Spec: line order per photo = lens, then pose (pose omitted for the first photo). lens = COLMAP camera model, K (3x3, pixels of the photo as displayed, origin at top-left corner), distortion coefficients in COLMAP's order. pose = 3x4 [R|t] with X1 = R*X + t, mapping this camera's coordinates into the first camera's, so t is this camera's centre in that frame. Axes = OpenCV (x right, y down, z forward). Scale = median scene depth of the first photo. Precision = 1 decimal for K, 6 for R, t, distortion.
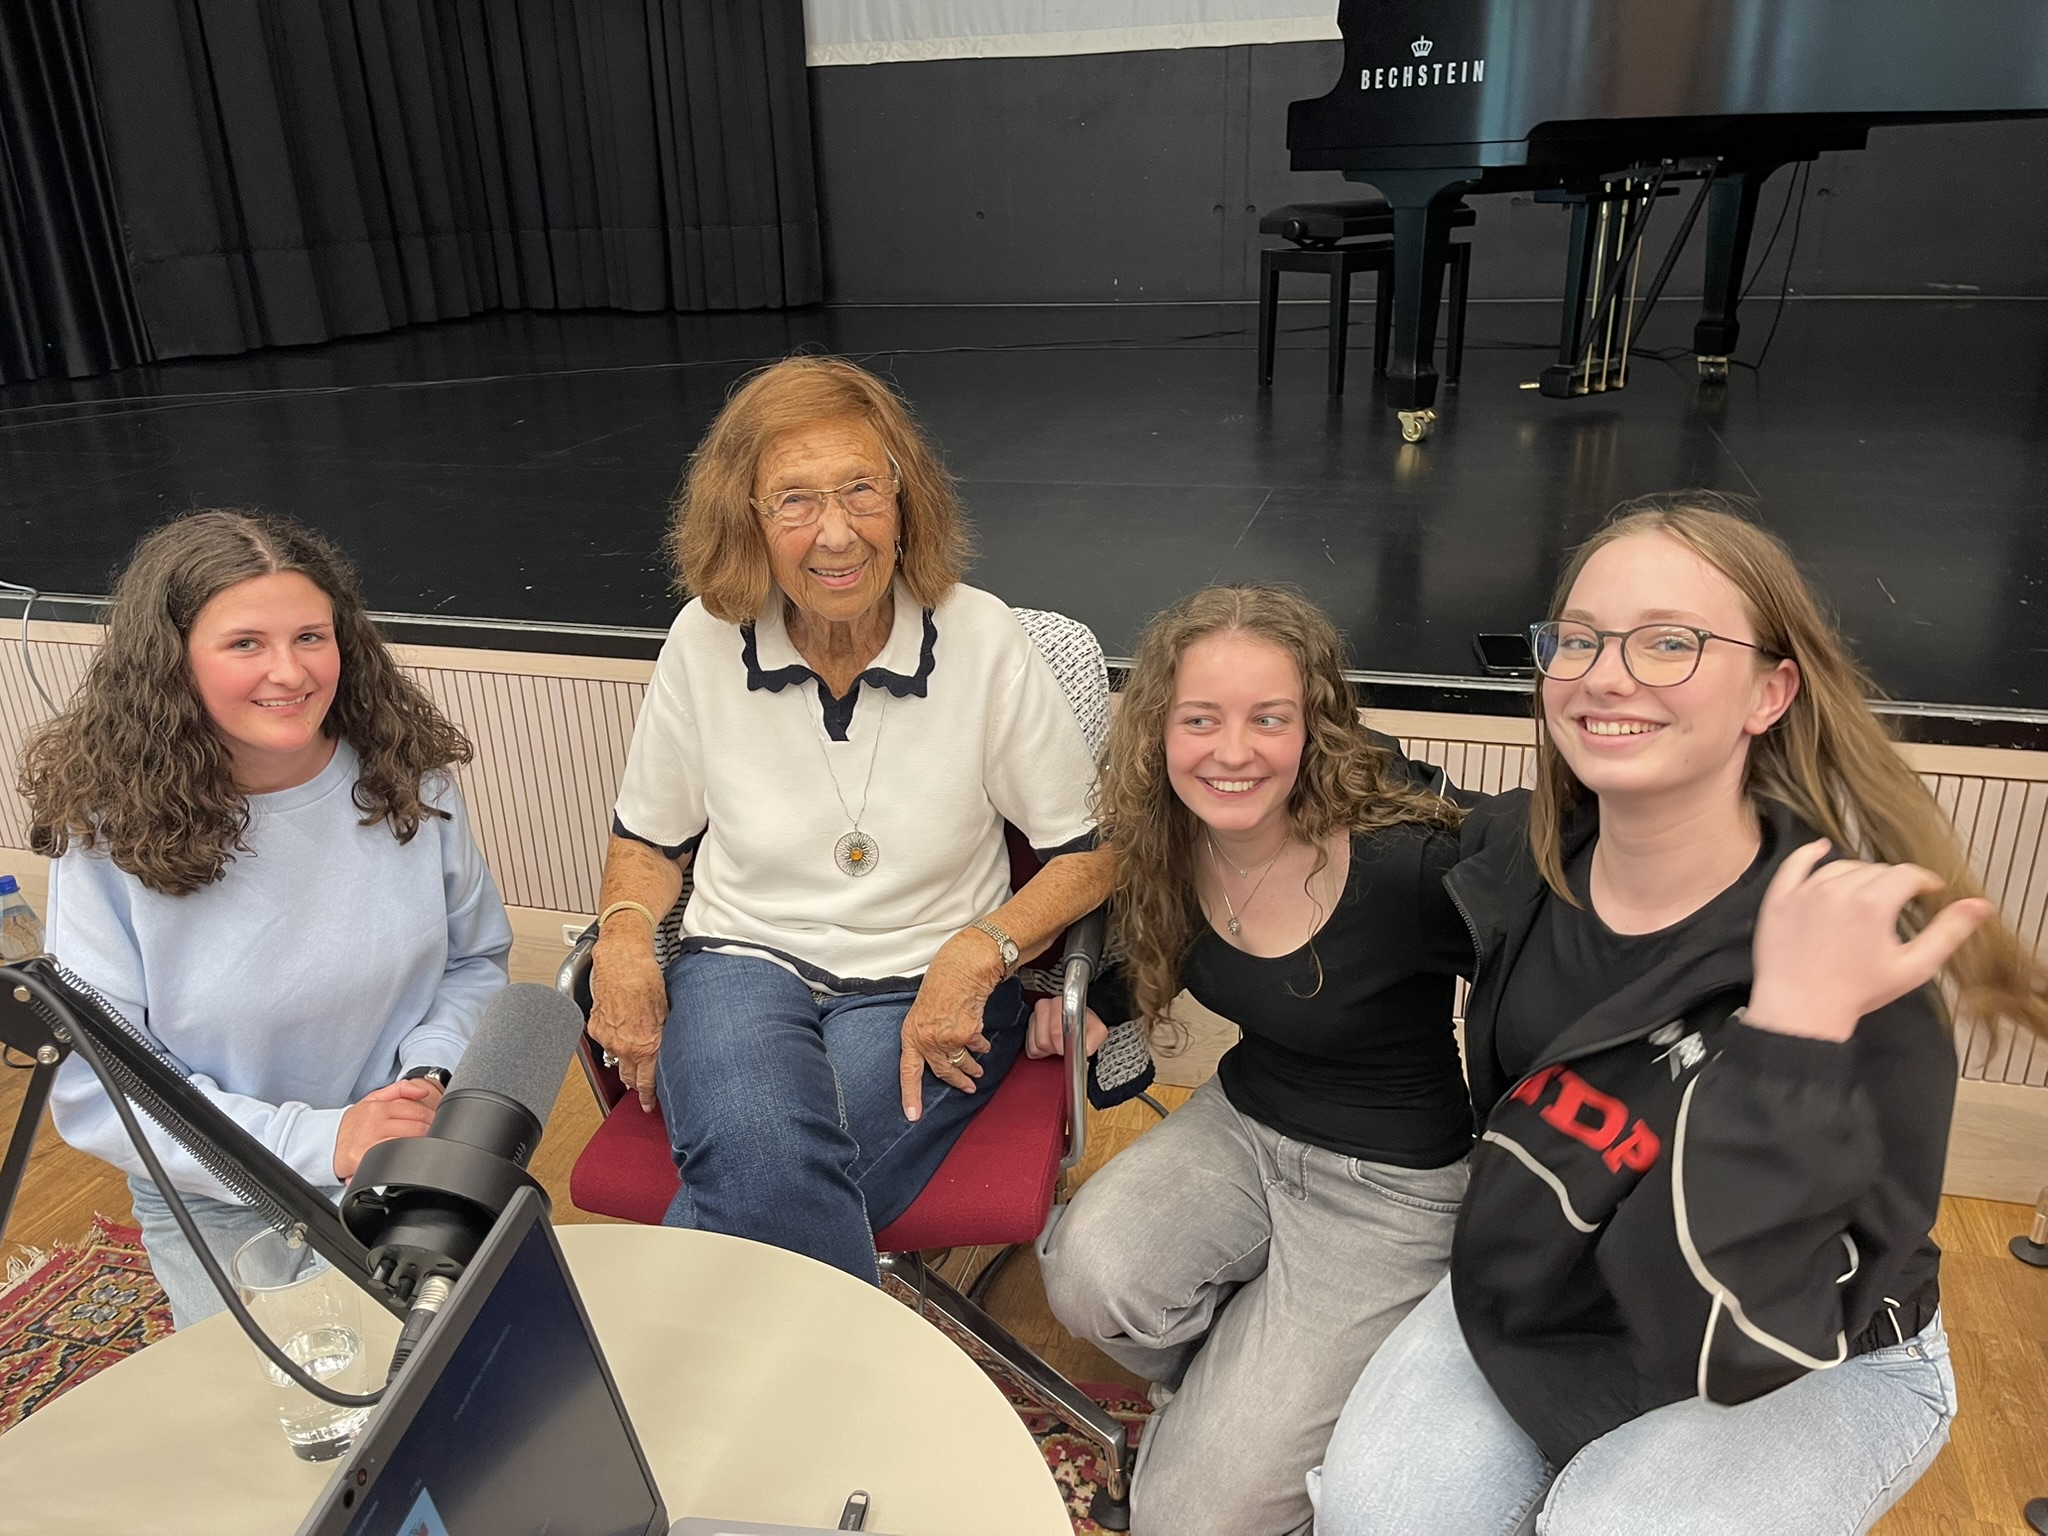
lens RADIAL K [[1577.1, 0, 1024.0], [0, 1577.1, 768.0], [0, 0, 1]] dist [0.057501, -0.001699]
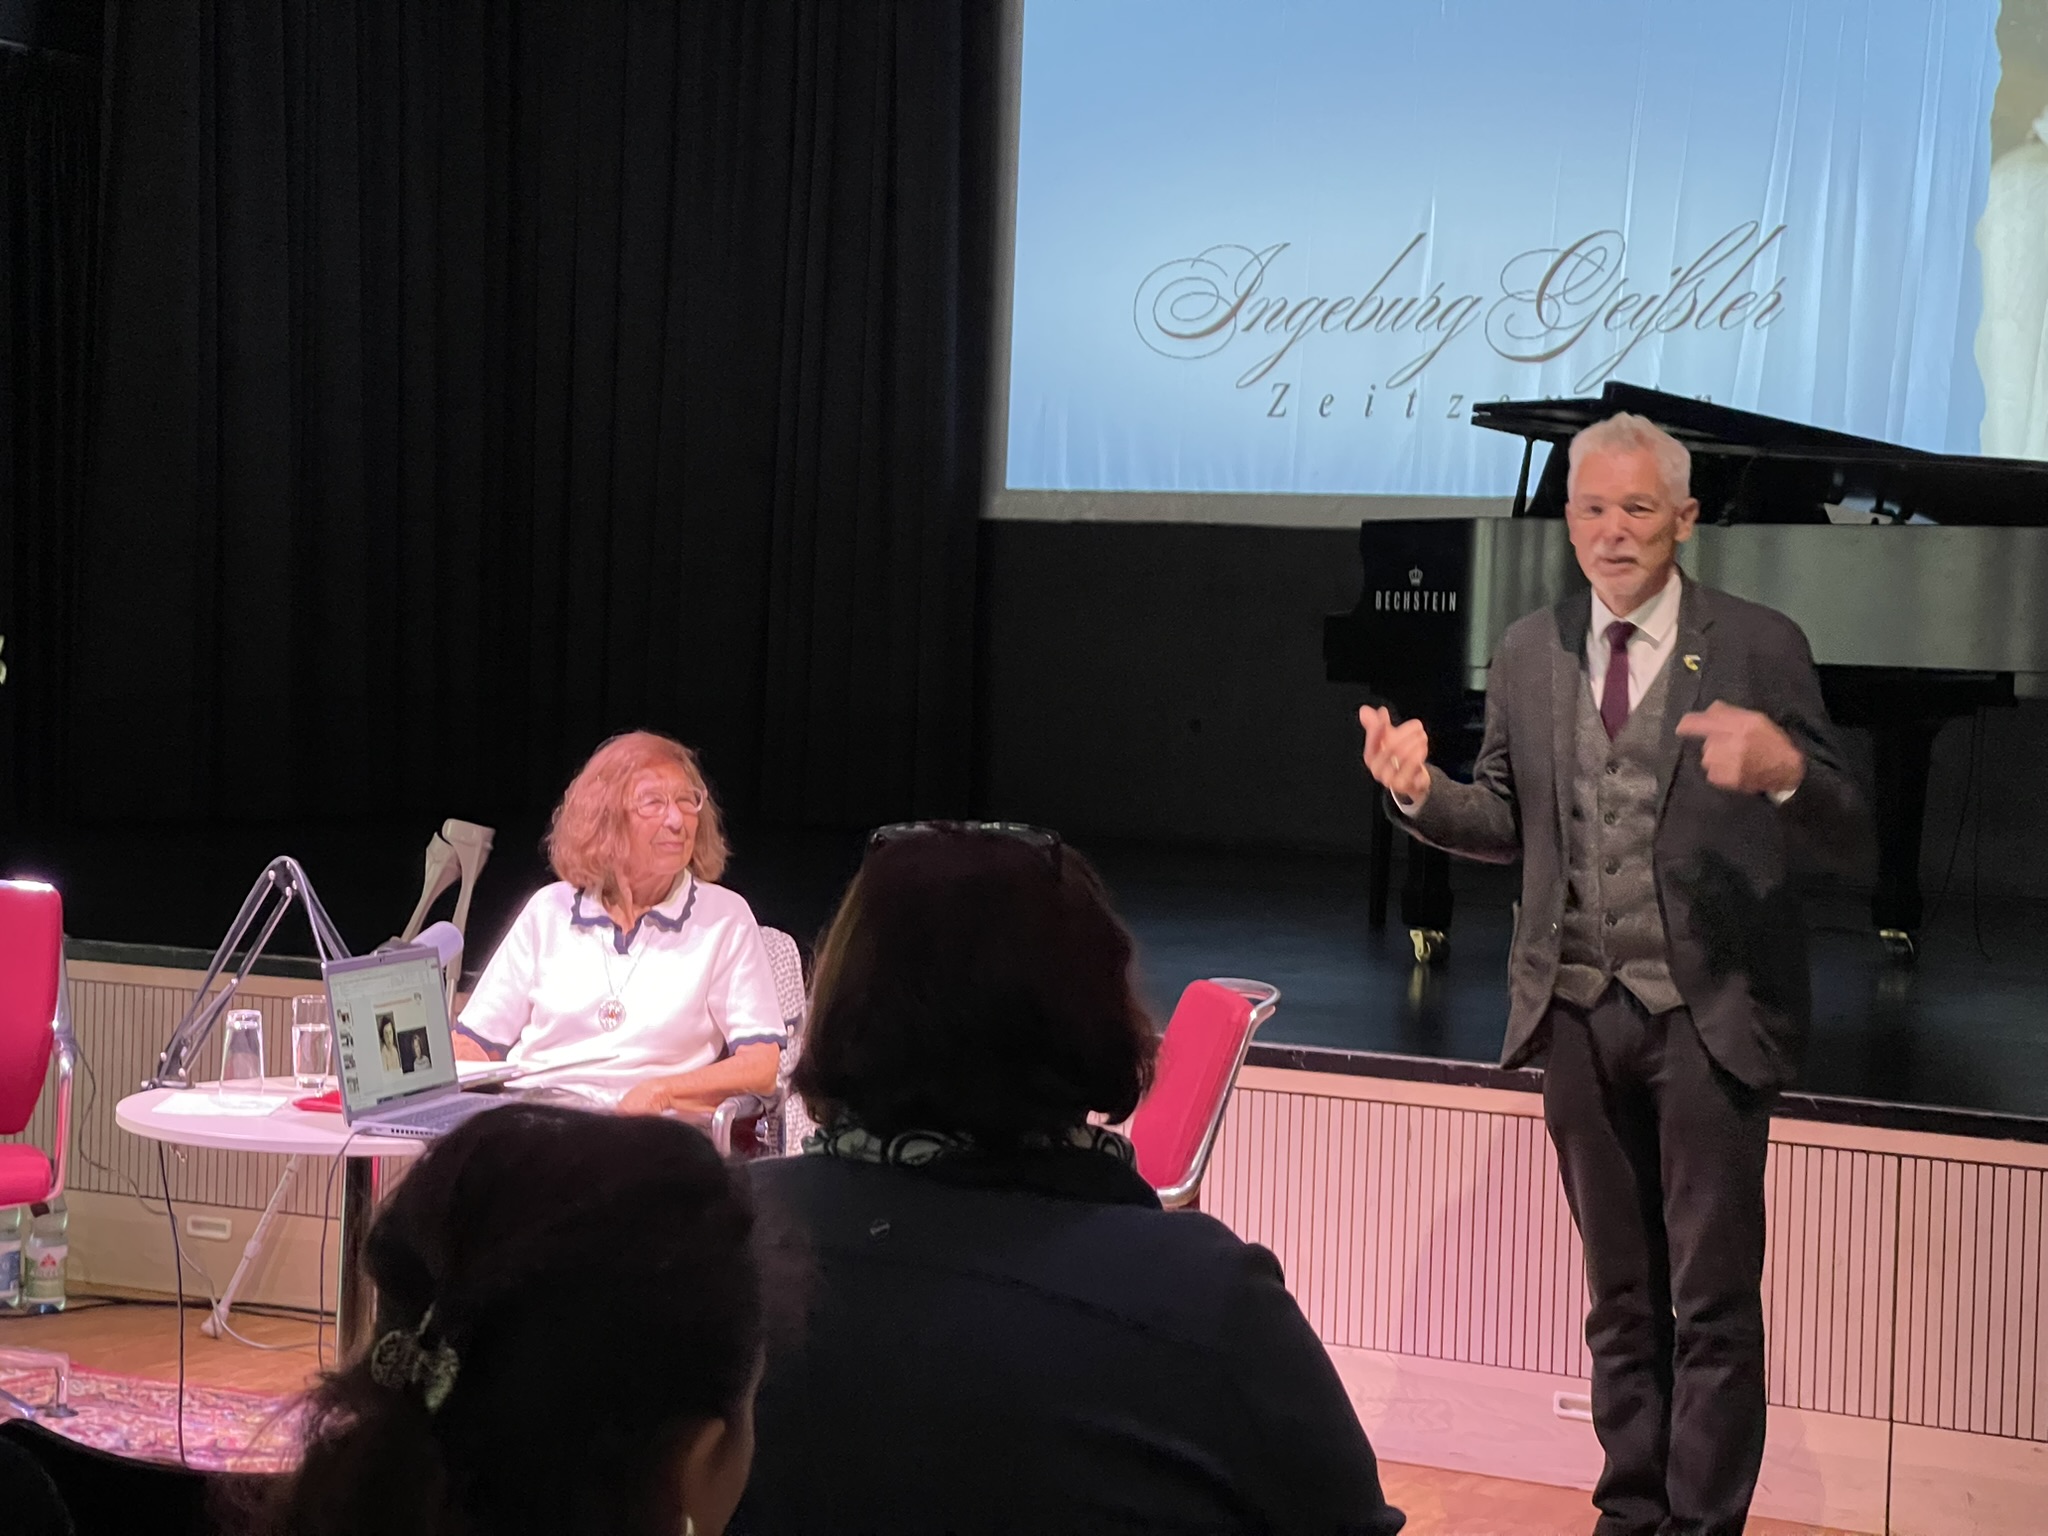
lens RADIAL K [[3843.2, 0, 1024.0], [0, 3843.2, 768.0], [0, 0, 1]] dist [0.161590, 0.151569]
pose [[0.979385, 0.071090, -0.189081, 0.472279], [-0.129265, 0.939845, -0.316198, 0.463787], [0.155228, 0.334121, 0.929660, -1.255883]]
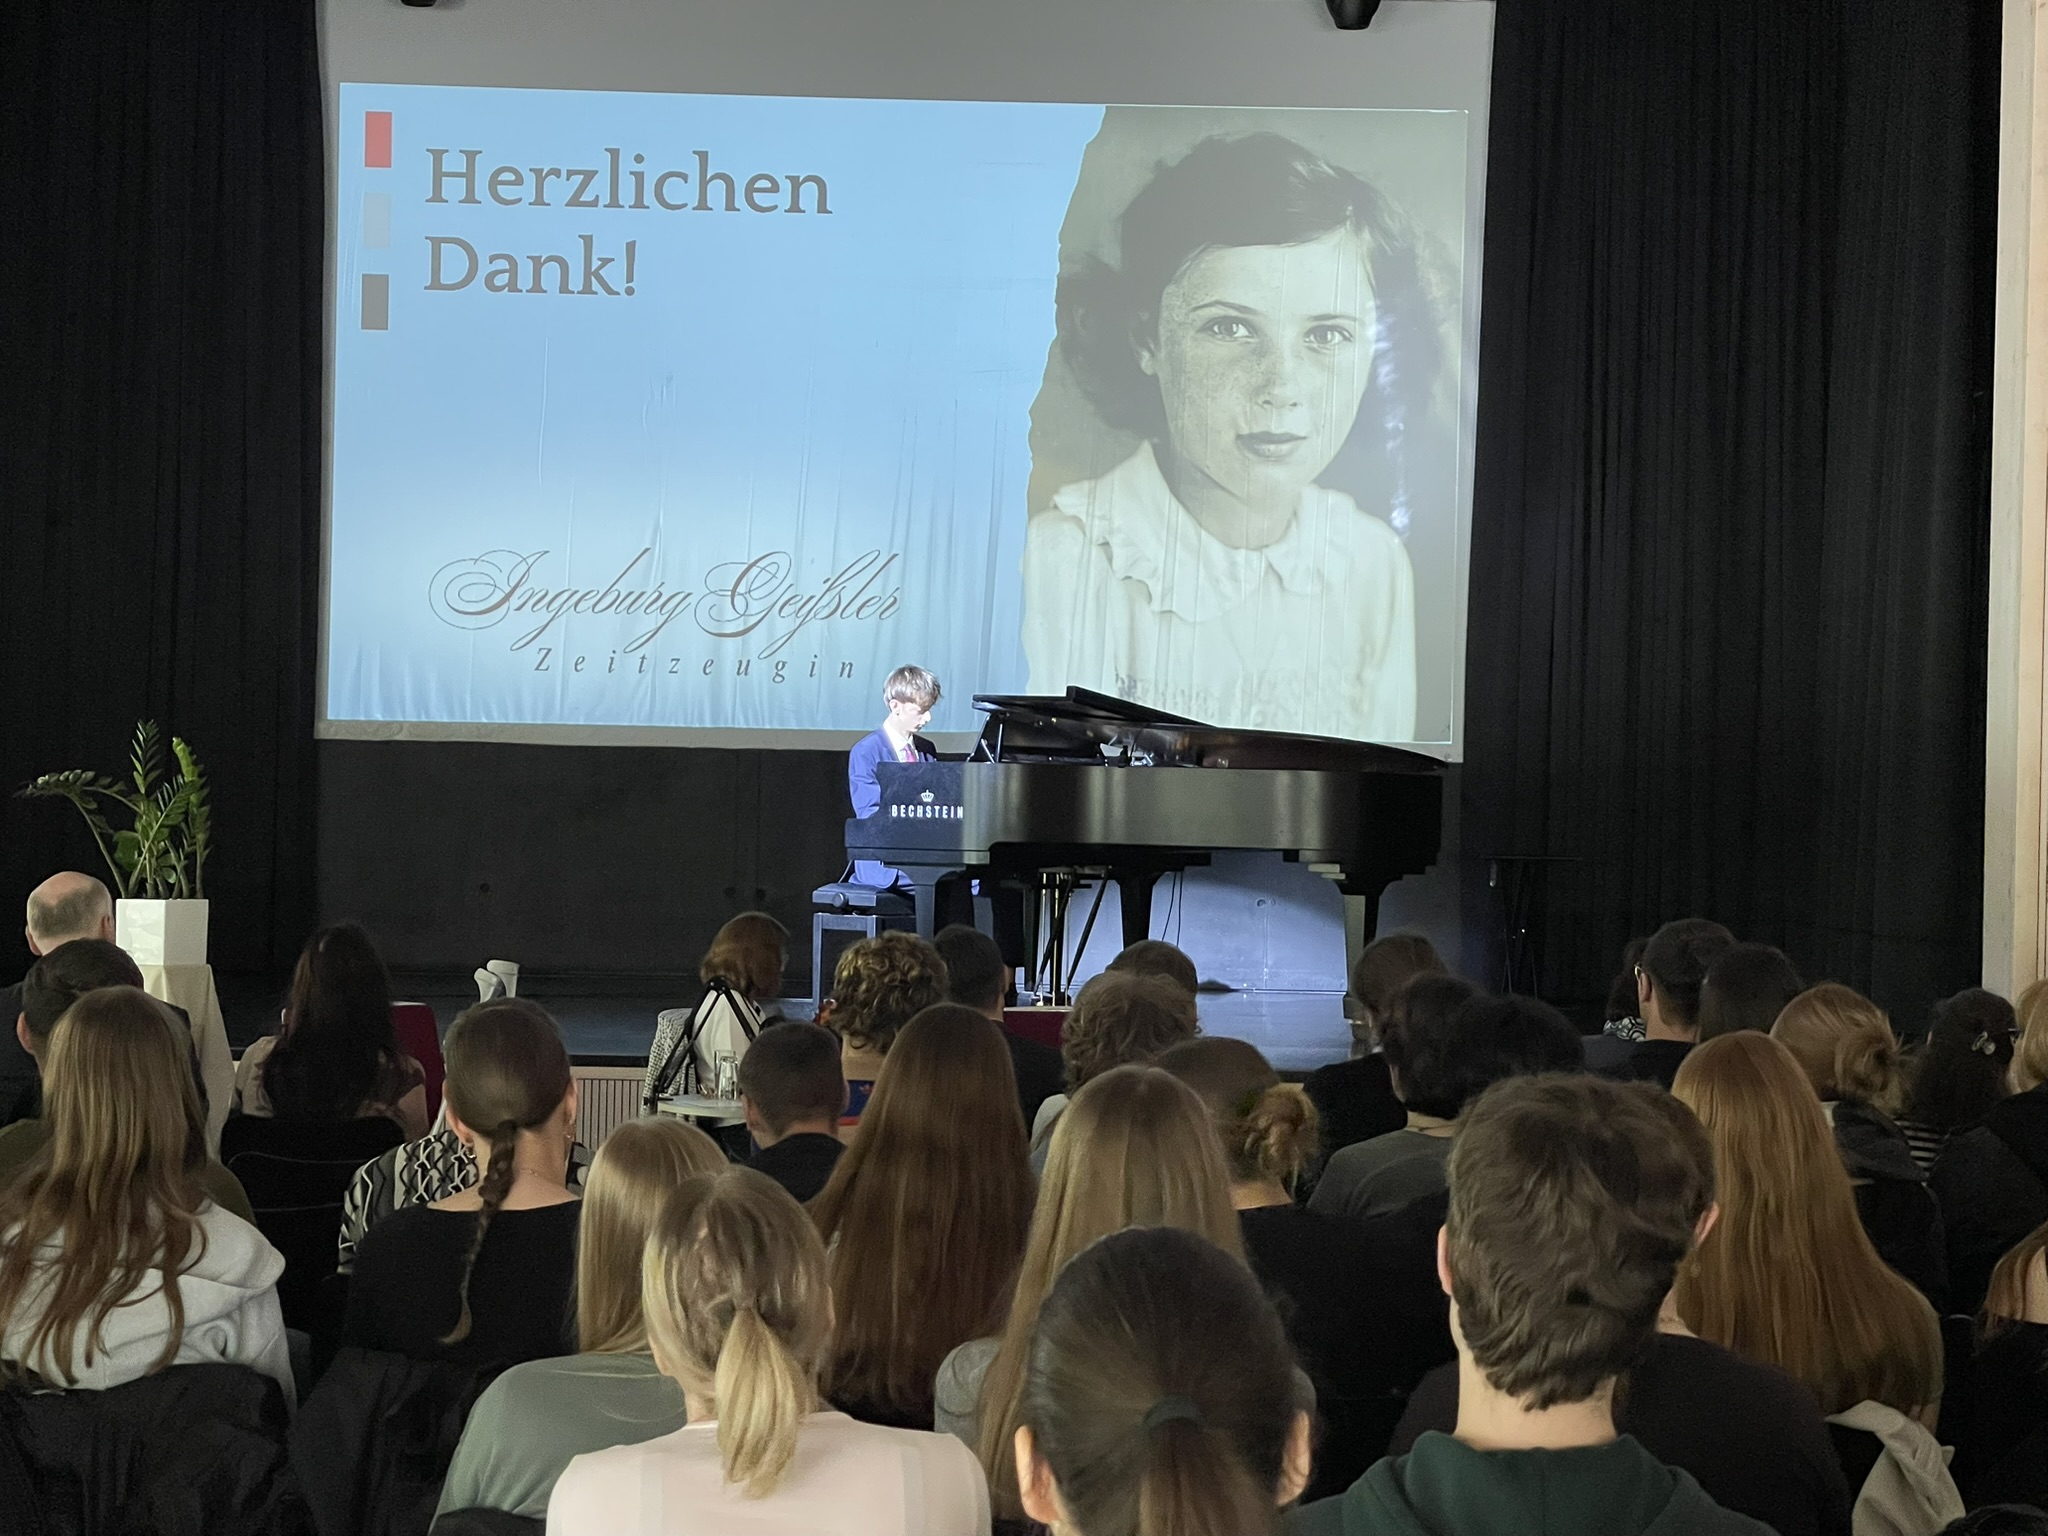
lens RADIAL K [[3843.3, 0, 1024.0], [0, 3843.3, 768.0], [0, 0, 1]] dist [0.208051, 0.230740]
pose [[0.959903, 0.049757, 0.275883, -0.785172], [0.057248, 0.928590, -0.366664, 1.031033], [-0.274426, 0.367755, 0.888508, -2.683116]]
